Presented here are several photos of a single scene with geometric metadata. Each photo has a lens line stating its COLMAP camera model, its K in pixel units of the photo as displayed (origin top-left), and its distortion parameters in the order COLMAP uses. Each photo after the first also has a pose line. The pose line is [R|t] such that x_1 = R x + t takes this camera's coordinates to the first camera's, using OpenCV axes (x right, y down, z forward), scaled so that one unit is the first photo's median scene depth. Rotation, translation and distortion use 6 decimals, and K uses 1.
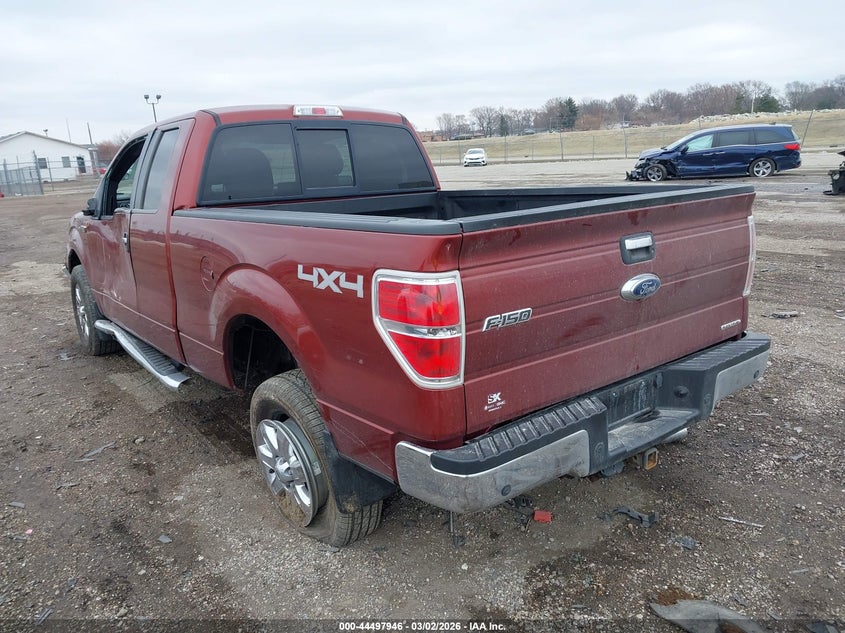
lens RADIAL K [[693.9, 0, 422.5], [0, 693.9, 316.5], [0, 0, 1]] dist [0.075853, 0.000871]
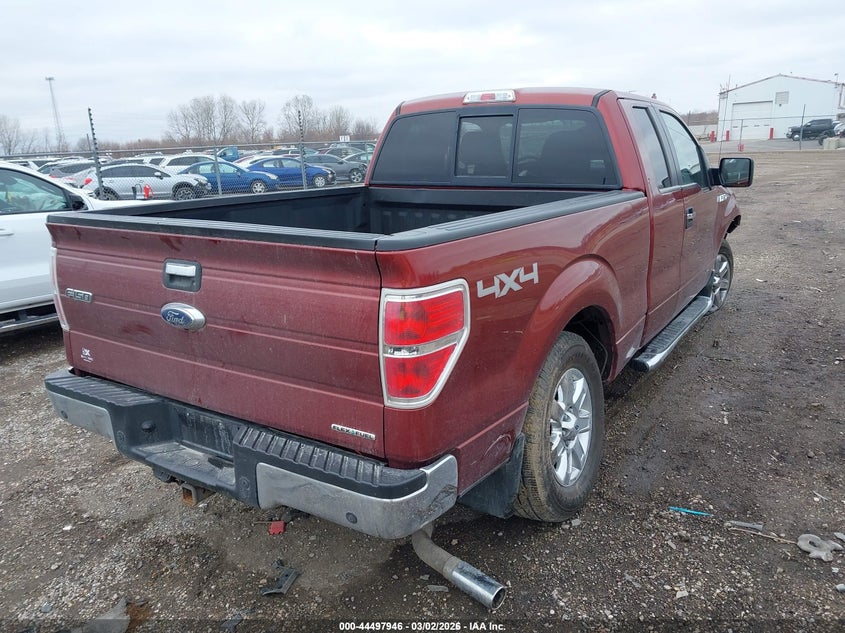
lens RADIAL K [[715.4, 0, 422.5], [0, 715.4, 316.5], [0, 0, 1]] dist [0.000231, 0.002151]
pose [[0.287417, 0.274966, -0.917489, 1.237078], [-0.202788, 0.953661, 0.222280, -0.308791], [0.936092, 0.122168, 0.329858, 0.936786]]
